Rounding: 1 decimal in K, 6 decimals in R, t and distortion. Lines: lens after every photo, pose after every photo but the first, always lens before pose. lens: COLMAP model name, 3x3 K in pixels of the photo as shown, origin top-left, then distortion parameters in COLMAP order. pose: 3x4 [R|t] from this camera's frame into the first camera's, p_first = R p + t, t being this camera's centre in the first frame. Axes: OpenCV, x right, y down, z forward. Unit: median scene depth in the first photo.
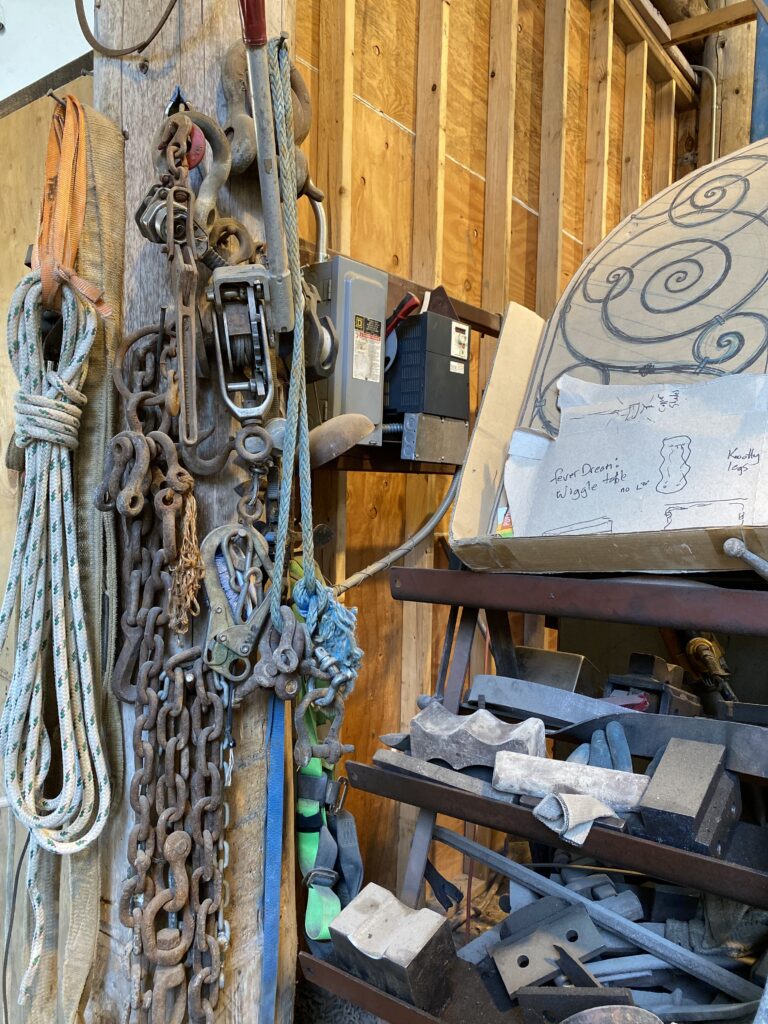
lens RADIAL K [[764.6, 0, 384.0], [0, 764.6, 512.0], [0, 0, 1]] dist [0.059749, 0.001629]
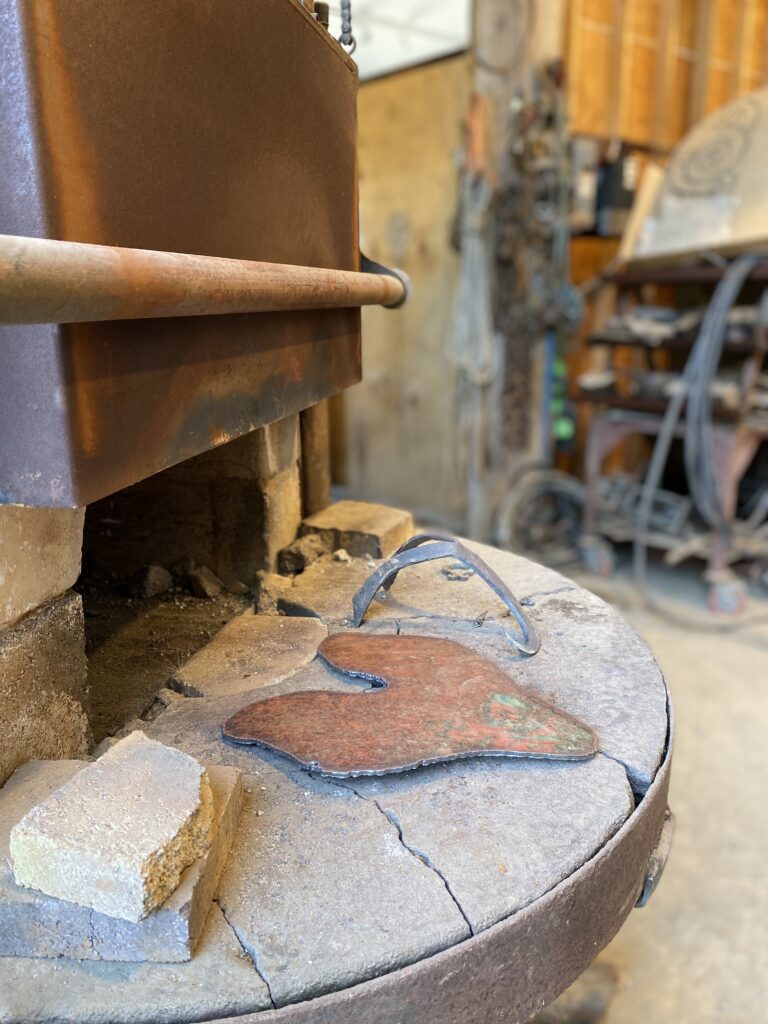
lens RADIAL K [[764.6, 0, 384.0], [0, 764.6, 512.0], [0, 0, 1]] dist [0.059749, 0.001629]
pose [[0.980578, 0.033469, -0.193253, -0.145012], [0.019129, 0.964314, 0.264069, 0.123743], [0.195194, -0.262637, 0.944945, -1.660968]]
